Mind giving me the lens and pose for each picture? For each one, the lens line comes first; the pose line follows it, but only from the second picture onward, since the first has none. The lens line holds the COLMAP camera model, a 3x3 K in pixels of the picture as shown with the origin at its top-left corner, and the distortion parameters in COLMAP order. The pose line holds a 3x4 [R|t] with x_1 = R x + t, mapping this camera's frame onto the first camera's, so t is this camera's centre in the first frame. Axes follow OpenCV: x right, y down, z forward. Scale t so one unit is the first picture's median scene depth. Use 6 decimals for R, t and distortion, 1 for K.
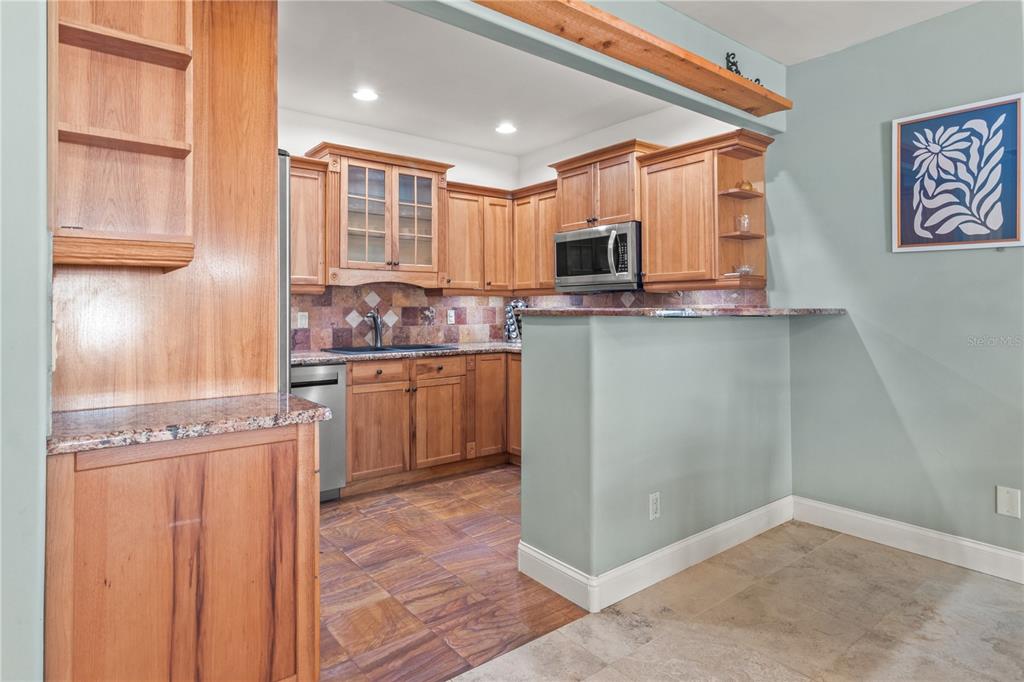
lens RADIAL K [[568.6, 0, 513.3], [0, 568.6, 303.9], [0, 0, 1]] dist [0.002618, 0.000521]
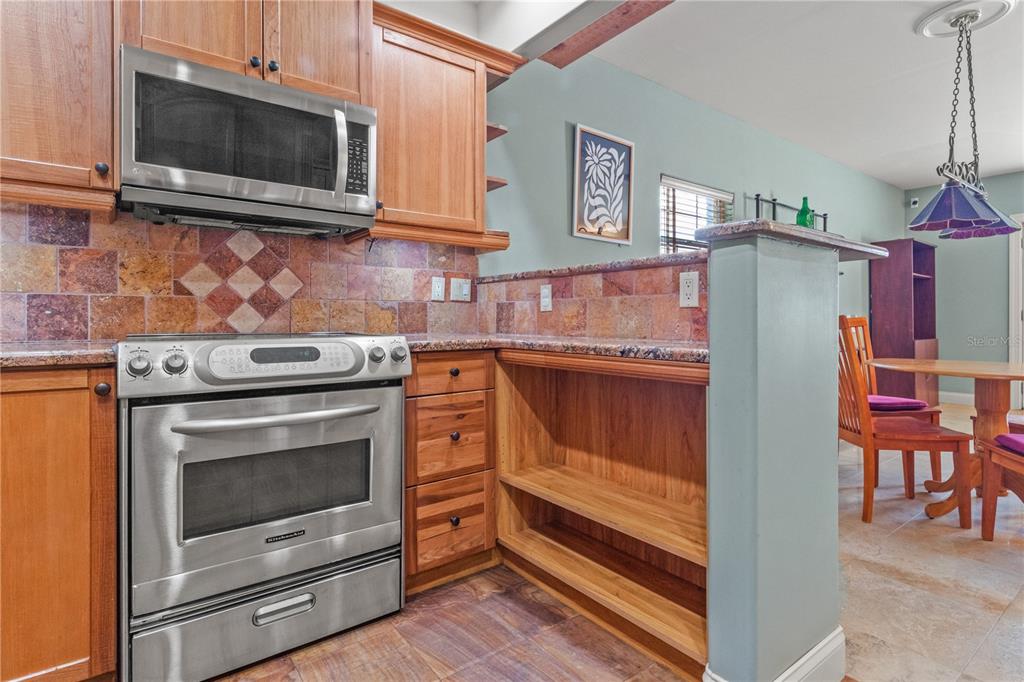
lens RADIAL K [[517.2, 0, 514.2], [0, 517.2, 321.1], [0, 0, 1]] dist [-0.000157, 0.000070]
pose [[0.022234, 0.002914, 0.999749, -0.272495], [-0.008512, 0.999960, -0.002725, 0.060681], [-0.999717, -0.008449, 0.022258, 0.749655]]
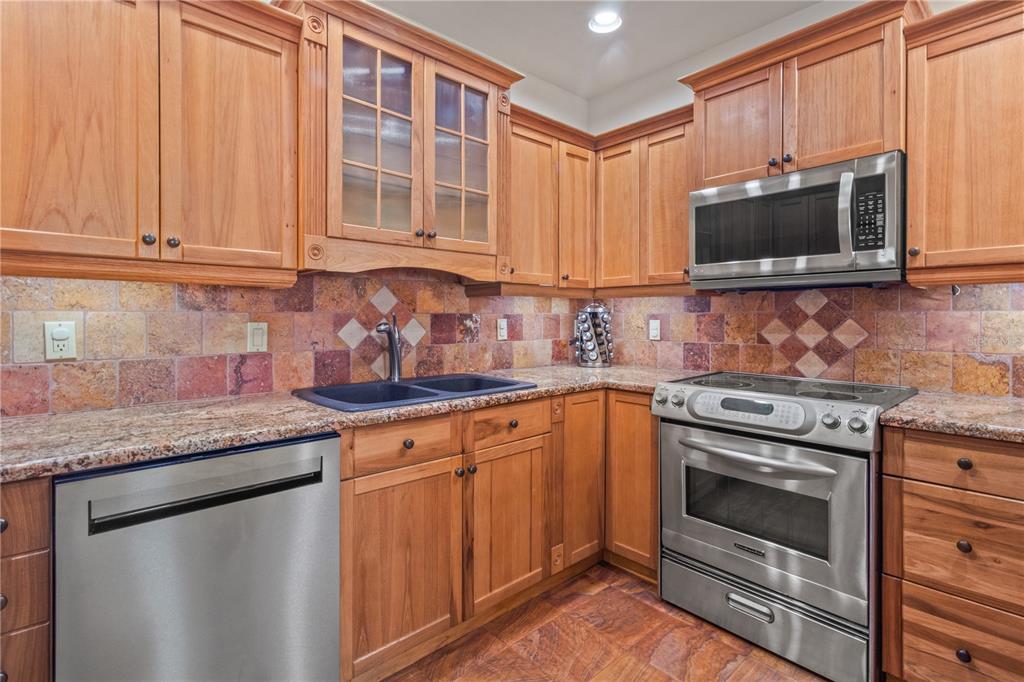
lens RADIAL K [[485.0, 0, 512.2], [0, 485.0, 317.5], [0, 0, 1]] dist [-0.000466, 0.000116]
pose [[0.998075, 0.001980, 0.061988, -0.152768], [-0.002604, 0.999947, 0.009996, 0.004498], [-0.061965, -0.010138, 0.998027, 0.510878]]
